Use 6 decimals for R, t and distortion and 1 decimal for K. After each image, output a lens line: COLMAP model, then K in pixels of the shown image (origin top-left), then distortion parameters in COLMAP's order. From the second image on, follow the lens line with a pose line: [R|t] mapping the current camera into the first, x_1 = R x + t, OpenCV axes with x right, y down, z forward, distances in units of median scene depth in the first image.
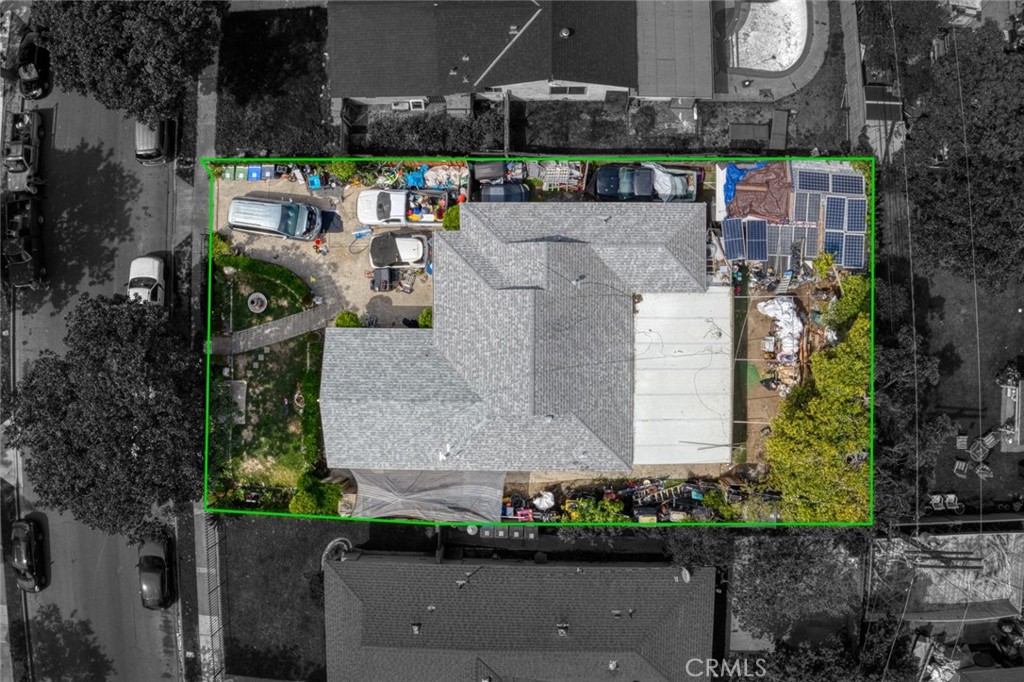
lens RADIAL K [[827.0, 0, 529.4], [0, 827.0, 313.4], [0, 0, 1]] dist [-0.190531, 0.003710]
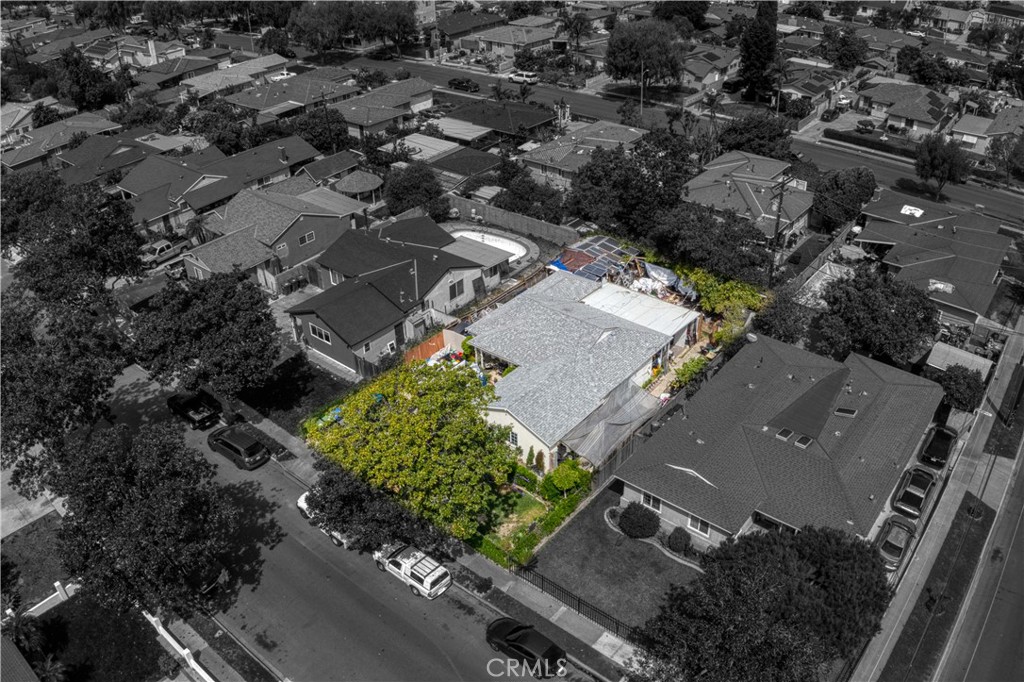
lens RADIAL K [[827.0, 0, 529.4], [0, 827.0, 313.4], [0, 0, 1]] dist [-0.190531, 0.003710]
pose [[0.616979, -0.372040, 0.693486, -1.001823], [0.786324, 0.327391, -0.523937, 0.711714], [-0.032115, 0.868563, 0.494537, 0.195271]]
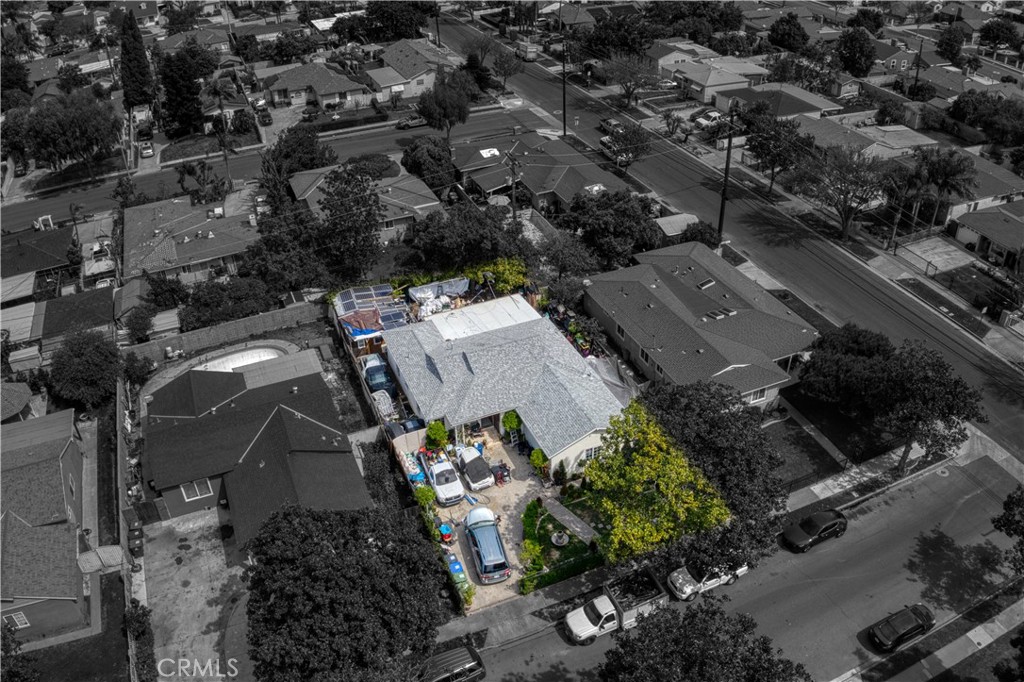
lens RADIAL K [[827.0, 0, 529.4], [0, 827.0, 313.4], [0, 0, 1]] dist [-0.190531, 0.003710]
pose [[-0.406982, -0.448167, 0.795935, -1.116143], [0.913373, -0.209920, 0.348831, -0.397591], [0.010748, 0.868953, 0.494777, 0.140919]]
